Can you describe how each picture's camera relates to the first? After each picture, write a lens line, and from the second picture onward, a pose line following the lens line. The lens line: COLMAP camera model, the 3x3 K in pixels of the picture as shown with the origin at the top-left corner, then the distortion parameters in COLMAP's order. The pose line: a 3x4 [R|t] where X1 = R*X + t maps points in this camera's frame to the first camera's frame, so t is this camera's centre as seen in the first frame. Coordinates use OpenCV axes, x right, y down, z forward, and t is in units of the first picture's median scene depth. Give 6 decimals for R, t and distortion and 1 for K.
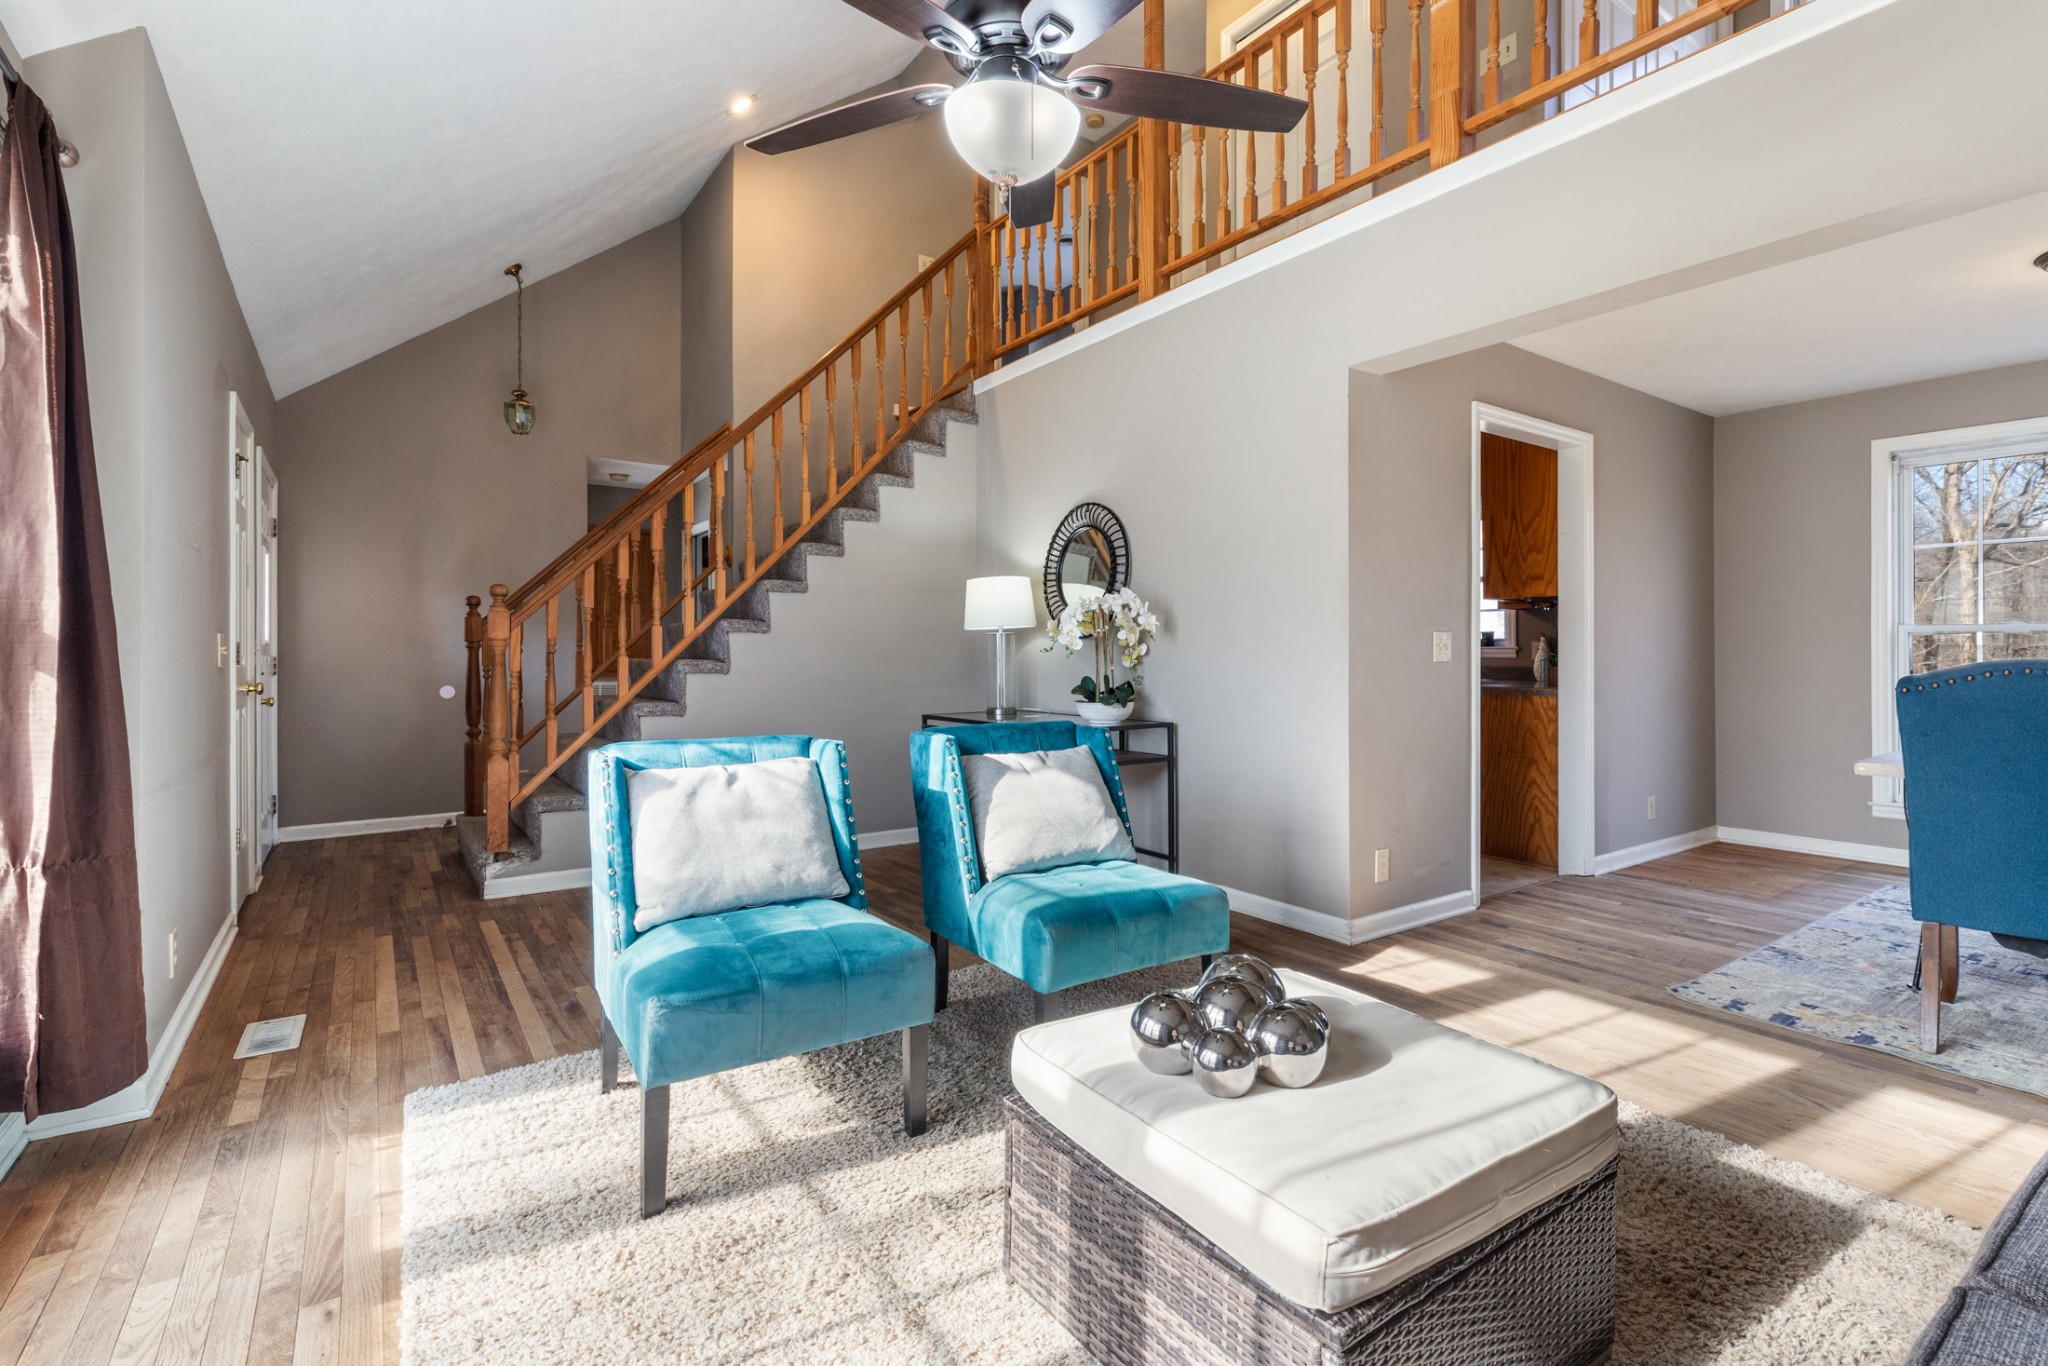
lens RADIAL K [[940.5, 0, 1062.5], [0, 940.5, 649.9], [0, 0, 1]] dist [0.003633, 0.002238]
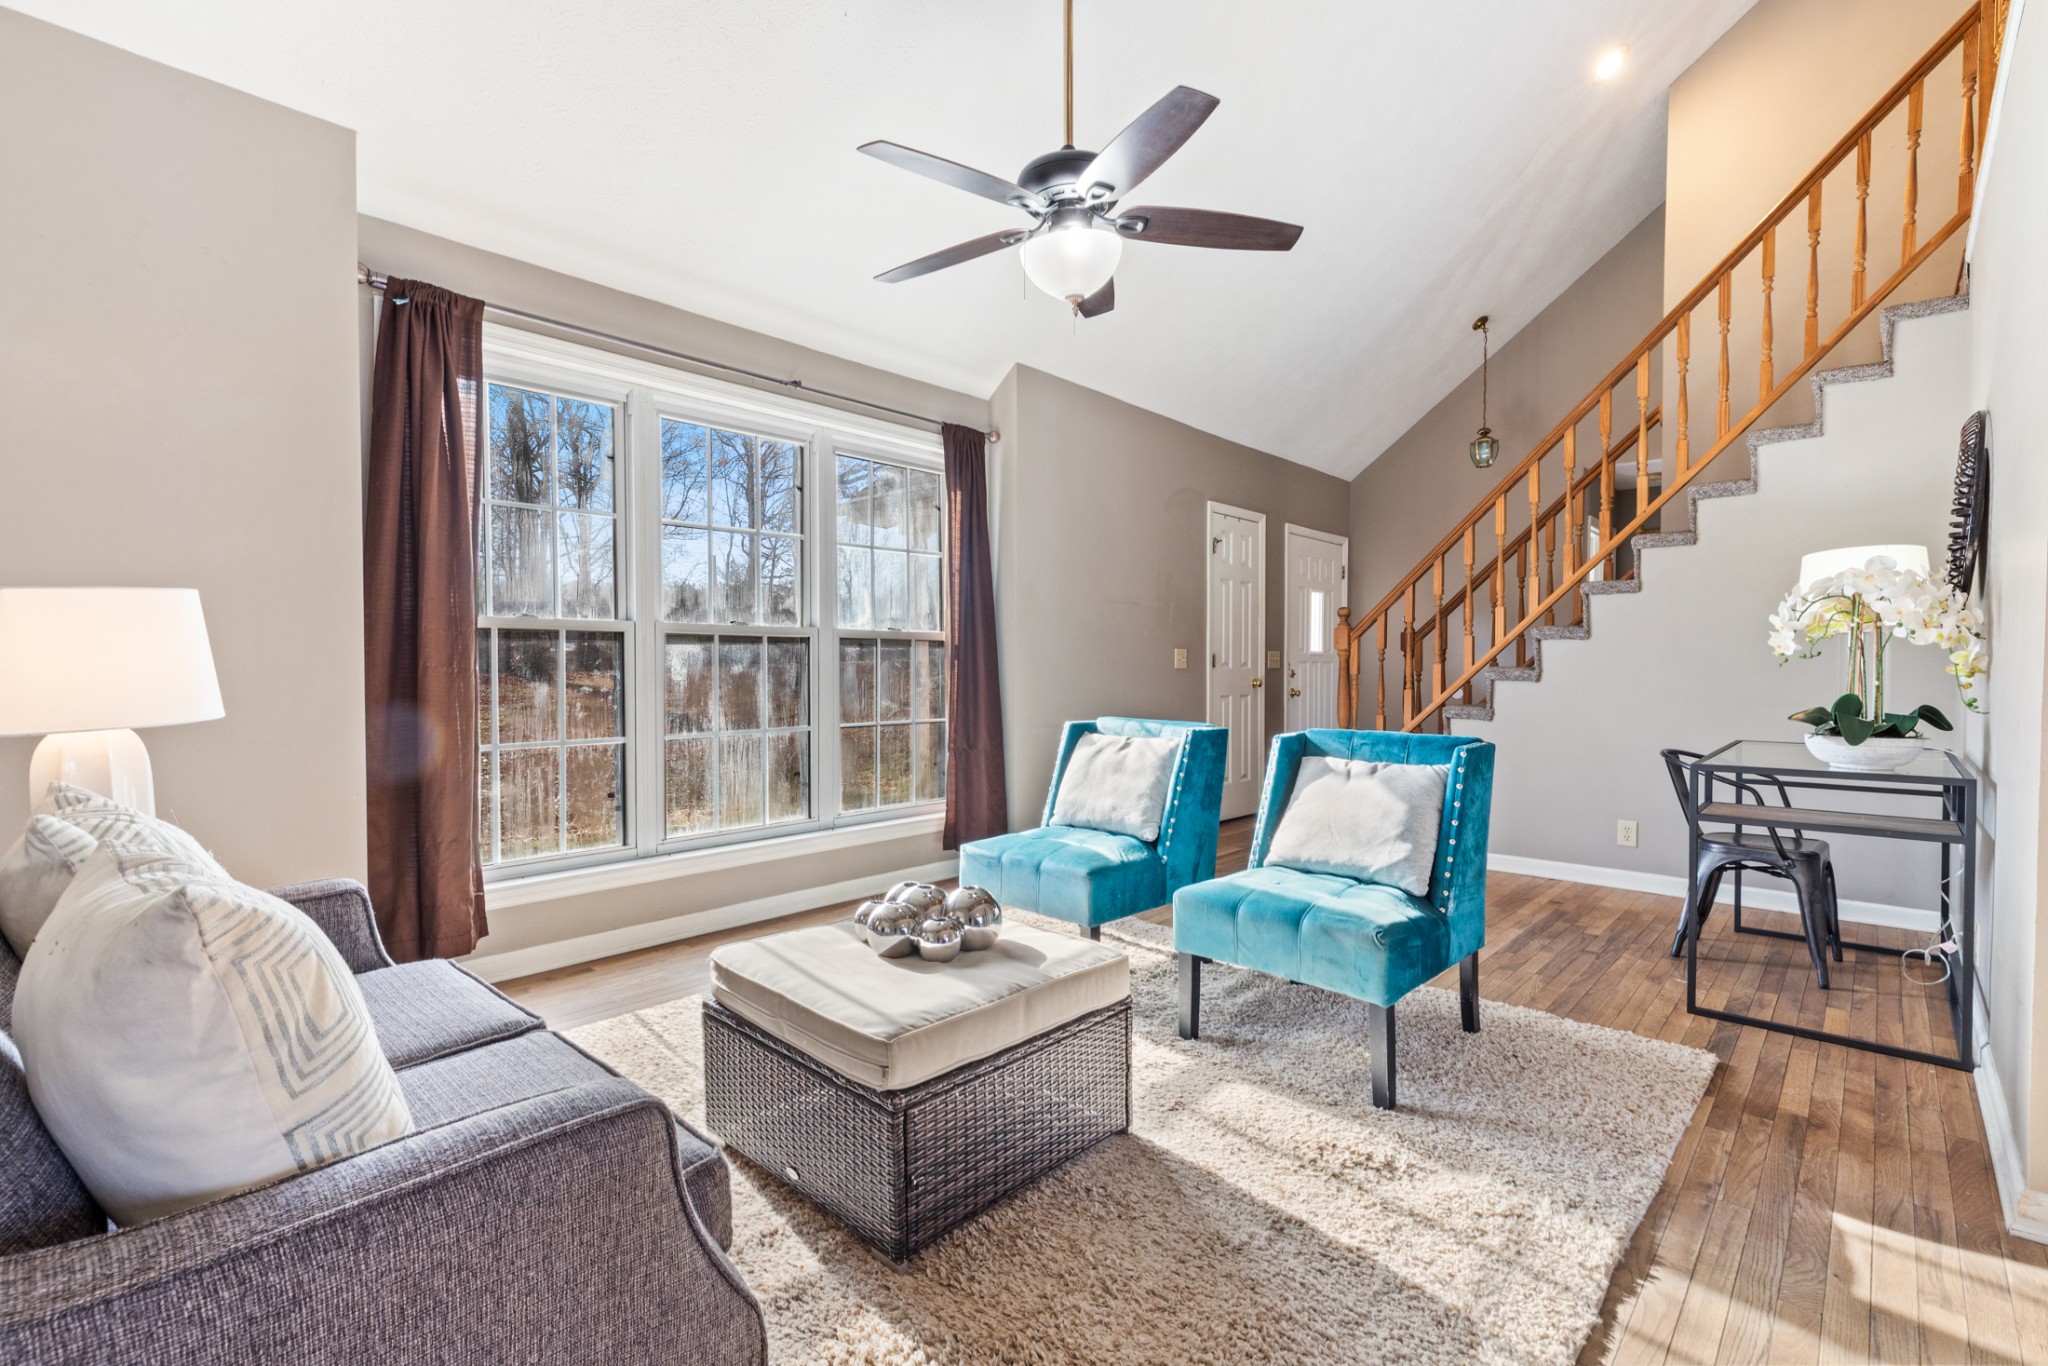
lens RADIAL K [[940.5, 0, 1029.1], [0, 940.5, 682.7], [0, 0, 1]] dist [0.003633, 0.002238]
pose [[0.208588, 0.025710, -0.977666, 0.567951], [-0.001083, 0.999660, 0.026057, 0.001358], [0.978003, -0.004376, 0.208545, 0.303959]]
